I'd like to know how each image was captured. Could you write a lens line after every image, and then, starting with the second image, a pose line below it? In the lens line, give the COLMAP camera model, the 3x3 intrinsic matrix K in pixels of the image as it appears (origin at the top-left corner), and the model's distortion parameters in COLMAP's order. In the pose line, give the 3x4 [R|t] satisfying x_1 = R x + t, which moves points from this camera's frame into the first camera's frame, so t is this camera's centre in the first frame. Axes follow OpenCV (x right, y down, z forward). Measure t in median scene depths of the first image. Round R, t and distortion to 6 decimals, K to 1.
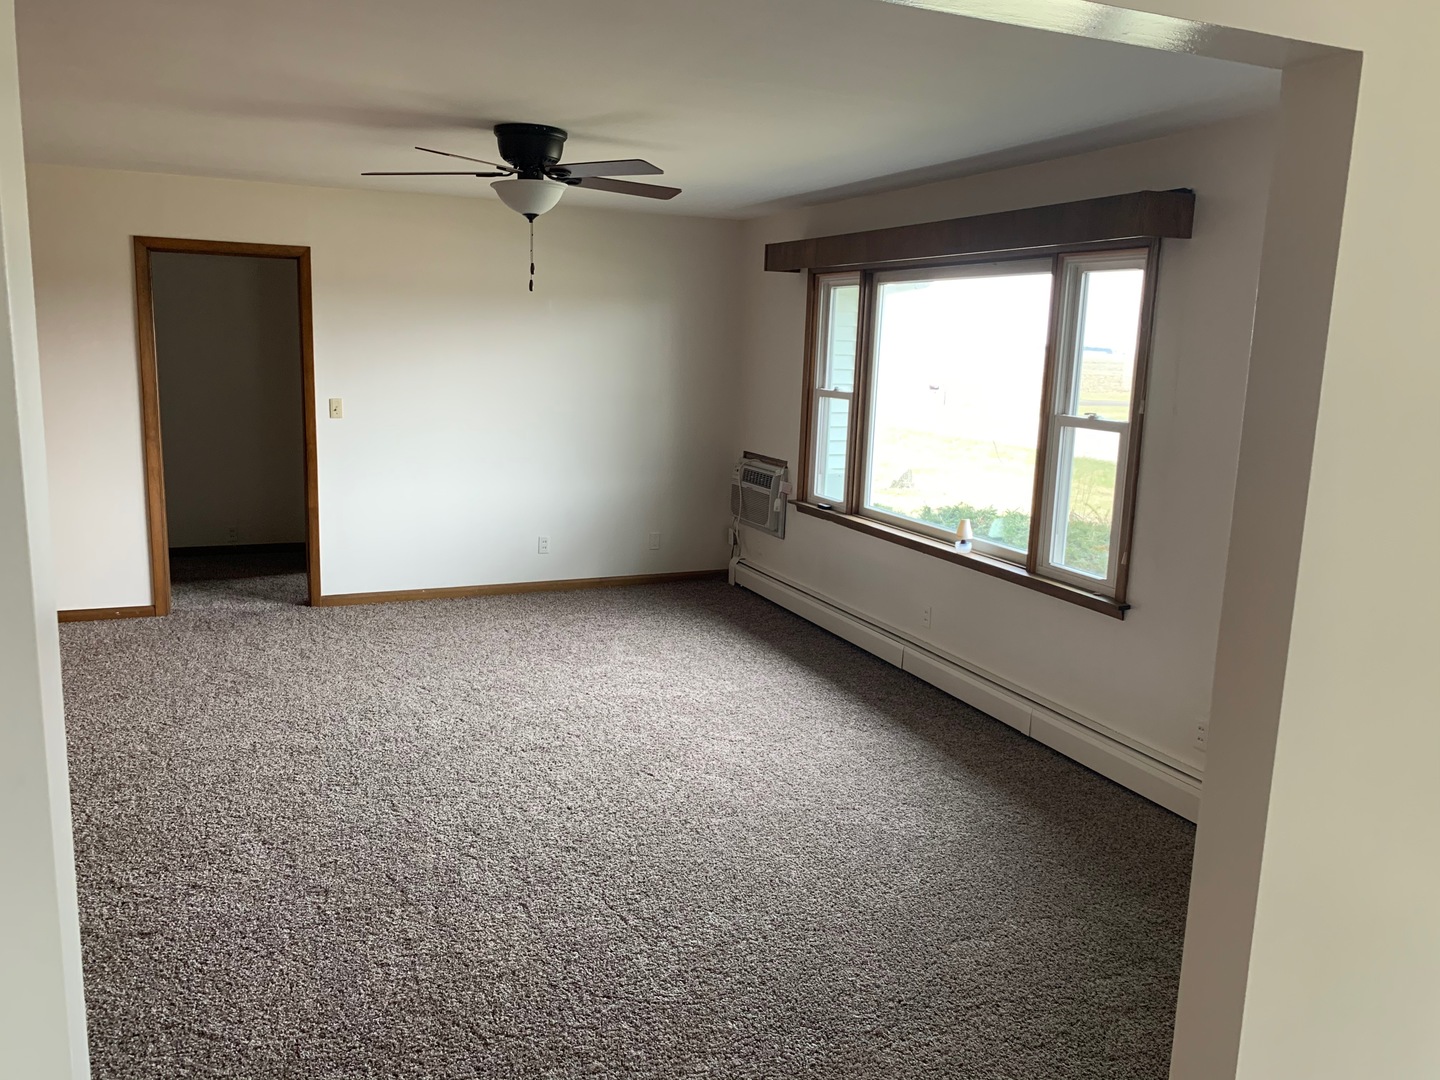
lens RADIAL K [[1113.3, 0, 720.0], [0, 1113.3, 540.0], [0, 0, 1]] dist [0.002045, 0.000544]
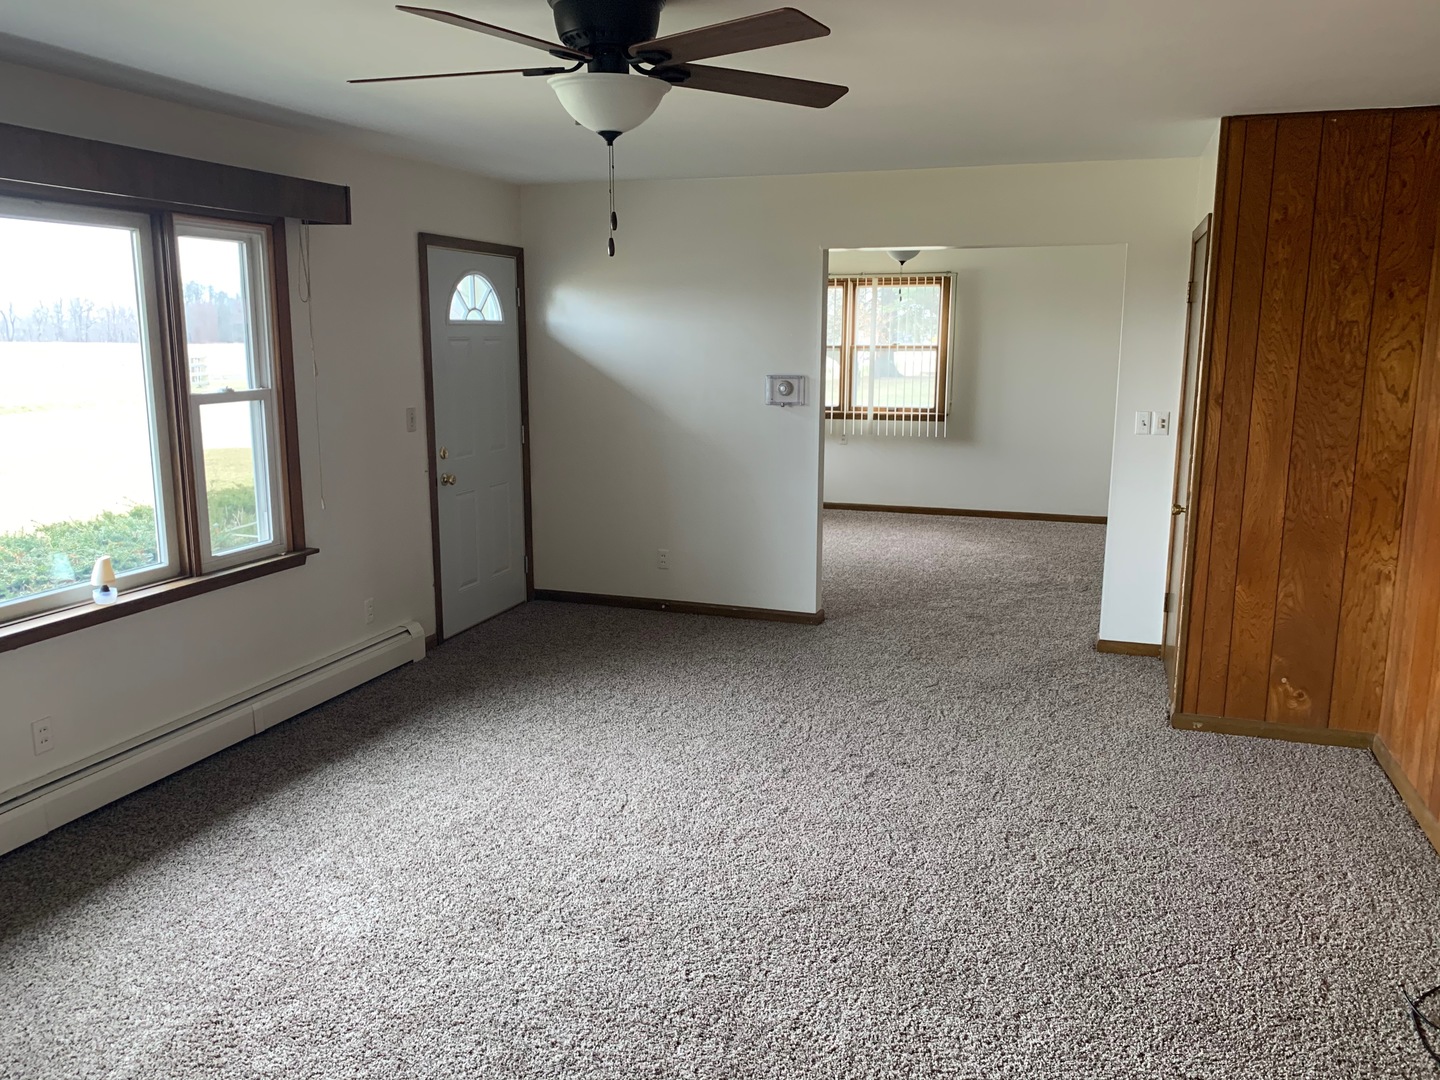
lens RADIAL K [[1113.3, 0, 720.0], [0, 1113.3, 540.0], [0, 0, 1]] dist [0.002045, 0.000544]
pose [[-0.758845, -0.160213, 0.631258, -0.608066], [0.077163, 0.940326, 0.331412, -0.268773], [-0.646684, 0.300200, -0.701199, 1.402214]]
